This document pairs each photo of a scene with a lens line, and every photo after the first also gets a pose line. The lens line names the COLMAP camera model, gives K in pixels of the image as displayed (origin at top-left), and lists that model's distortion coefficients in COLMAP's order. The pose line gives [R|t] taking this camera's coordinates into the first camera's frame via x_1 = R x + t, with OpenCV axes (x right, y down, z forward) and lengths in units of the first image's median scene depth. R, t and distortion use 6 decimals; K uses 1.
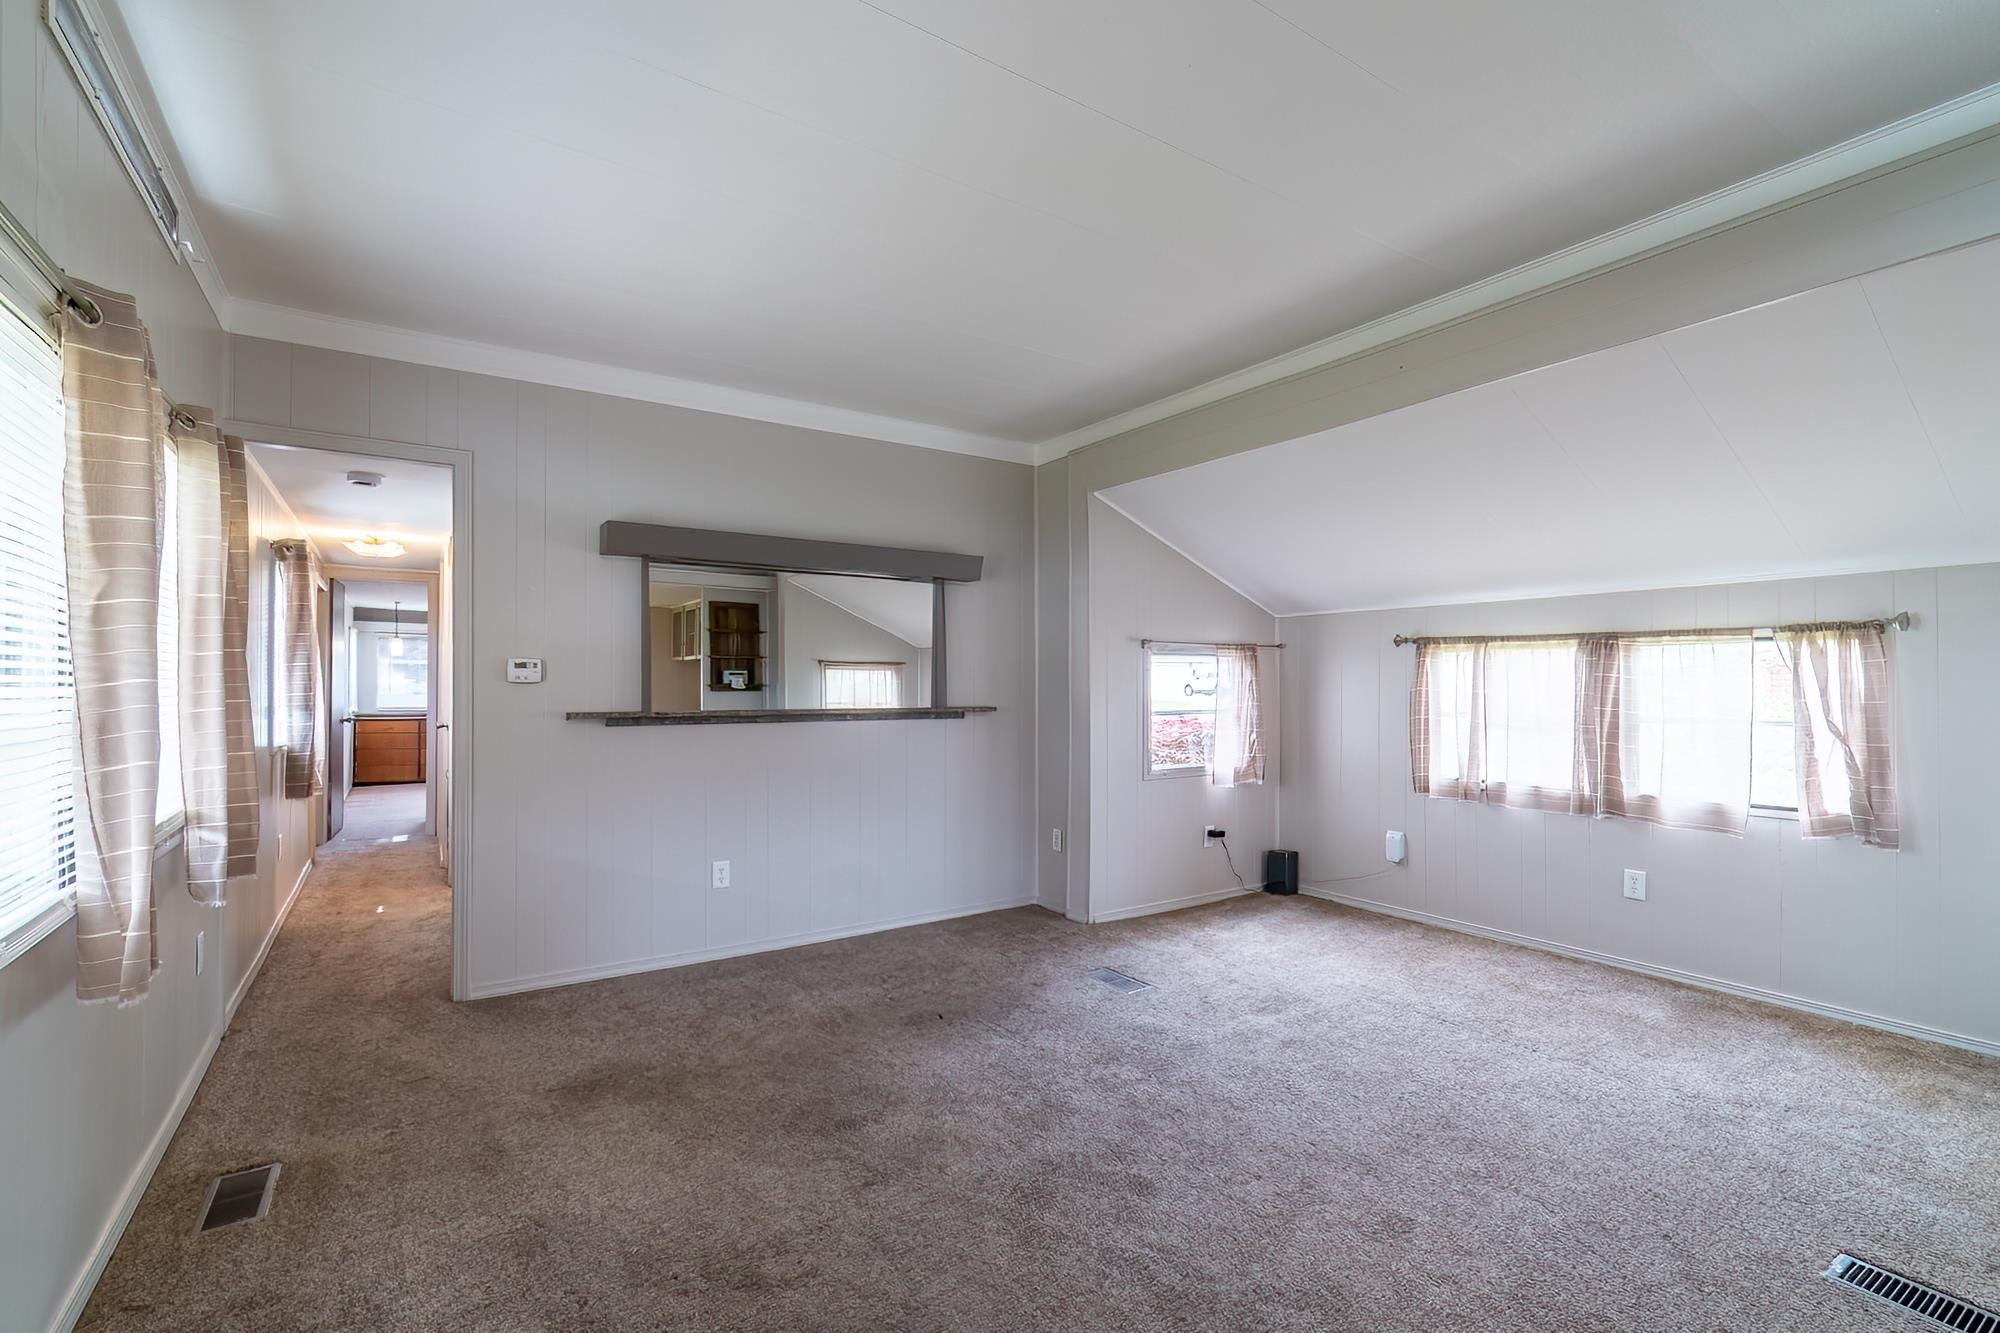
lens RADIAL K [[884.7, 0, 977.4], [0, 884.7, 676.3], [0, 0, 1]] dist [0.000633, 0.000148]
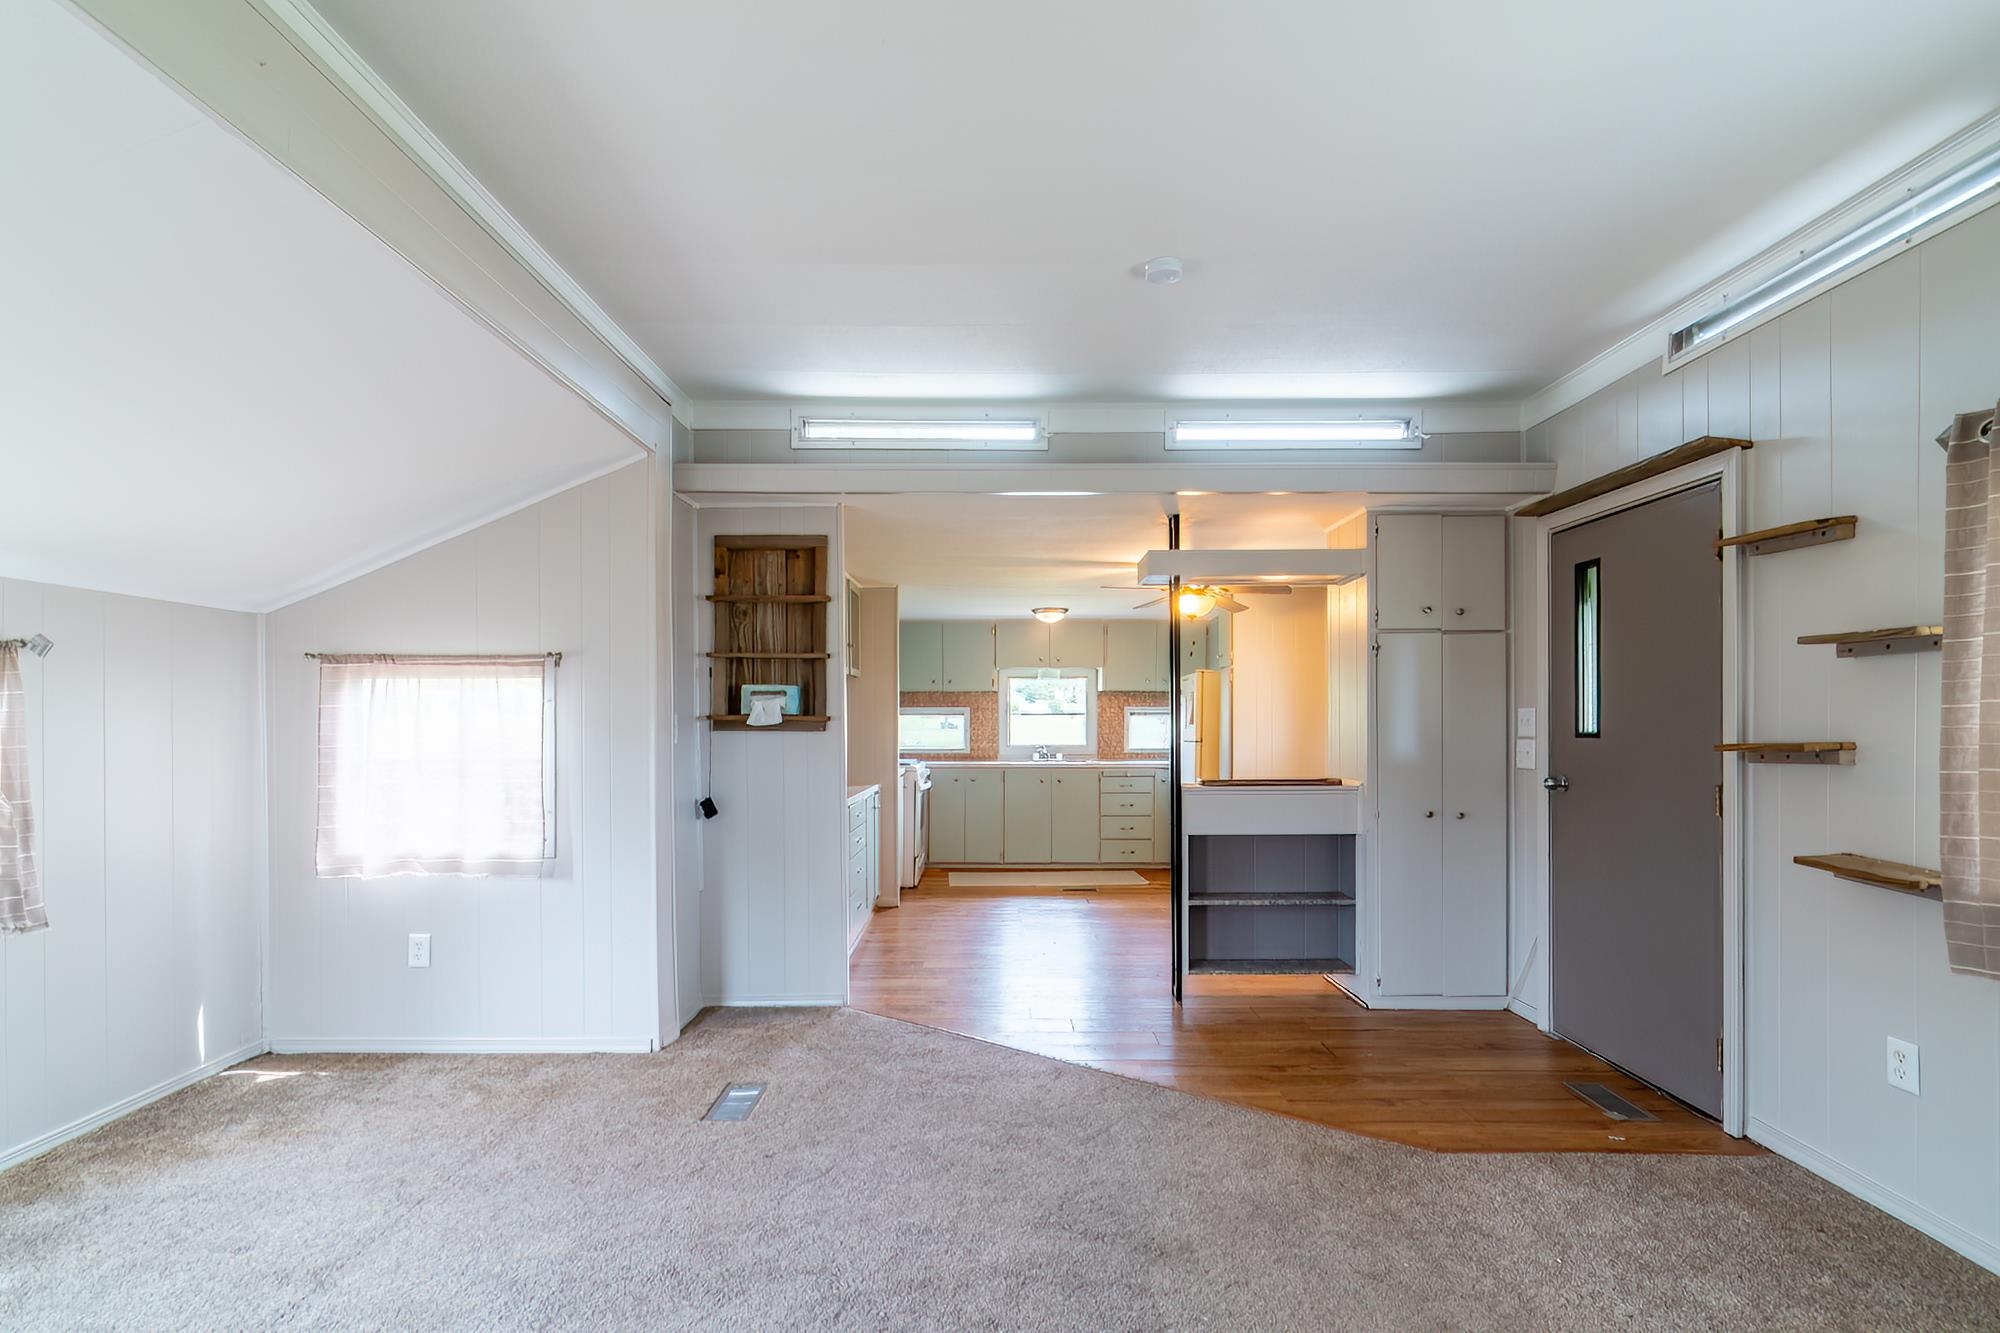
lens RADIAL K [[917.7, 0, 997.7], [0, 917.7, 730.6], [0, 0, 1]] dist [-0.002632, -0.000702]
pose [[-0.840686, -0.005769, 0.541492, -0.106101], [-0.004199, 0.999983, 0.004134, 0.007133], [-0.541507, 0.001202, -0.840696, 0.952682]]
